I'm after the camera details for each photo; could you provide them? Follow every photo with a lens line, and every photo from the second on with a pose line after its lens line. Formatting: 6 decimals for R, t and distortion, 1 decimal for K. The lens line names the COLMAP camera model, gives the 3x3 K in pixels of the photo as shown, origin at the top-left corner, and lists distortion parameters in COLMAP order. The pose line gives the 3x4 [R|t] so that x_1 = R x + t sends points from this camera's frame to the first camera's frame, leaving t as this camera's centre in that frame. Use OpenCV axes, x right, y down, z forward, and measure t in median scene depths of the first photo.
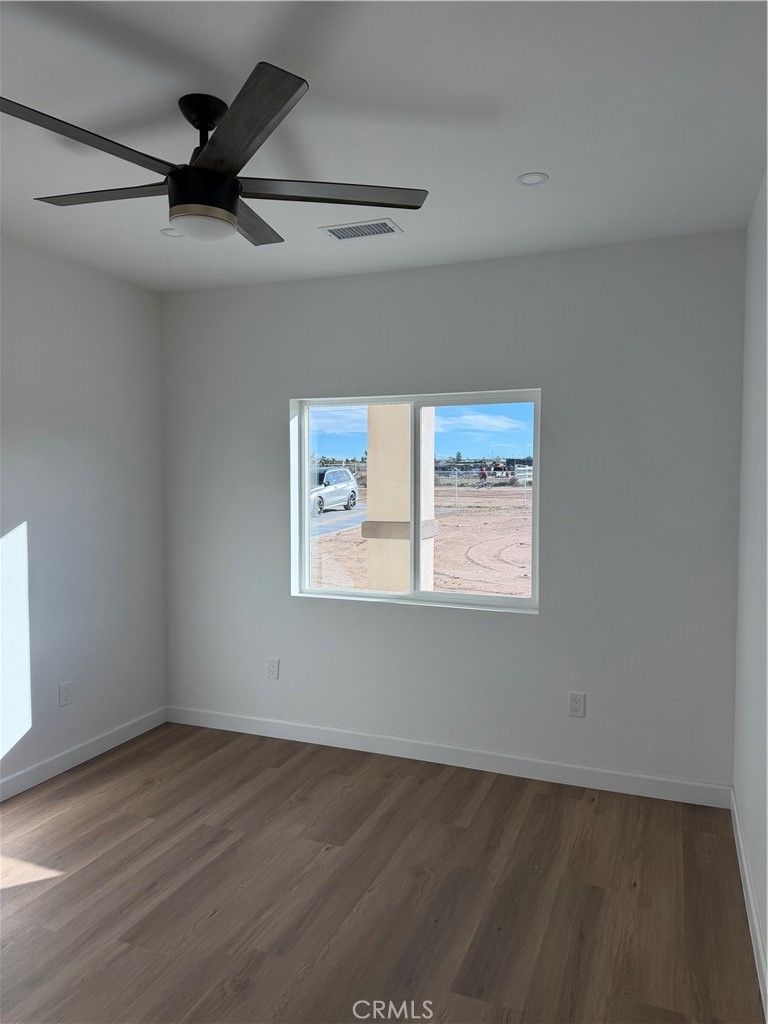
lens RADIAL K [[719.8, 0, 384.0], [0, 719.8, 512.0], [0, 0, 1]] dist [0.037432, -0.061737]
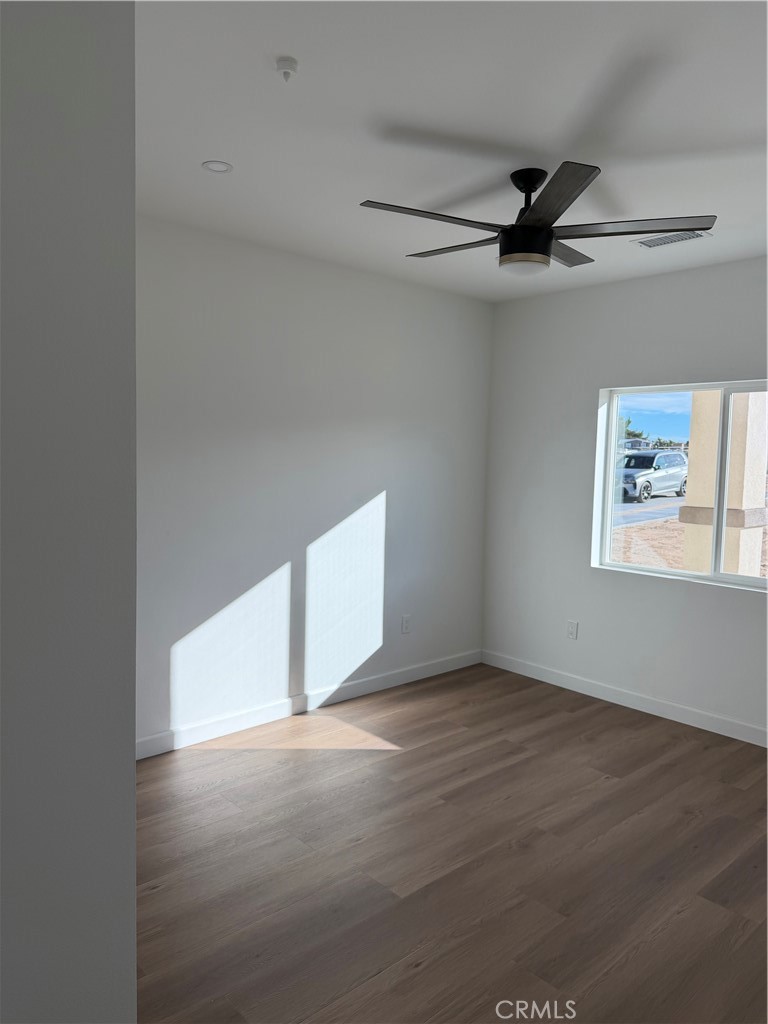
lens RADIAL K [[715.4, 0, 384.0], [0, 715.4, 512.0], [0, 0, 1]] dist [0.054247, -0.054424]
pose [[0.903200, 0.053108, -0.425921, 0.067588], [-0.042101, 0.998492, 0.035223, 0.007855], [0.427149, -0.013882, 0.904075, -0.198069]]
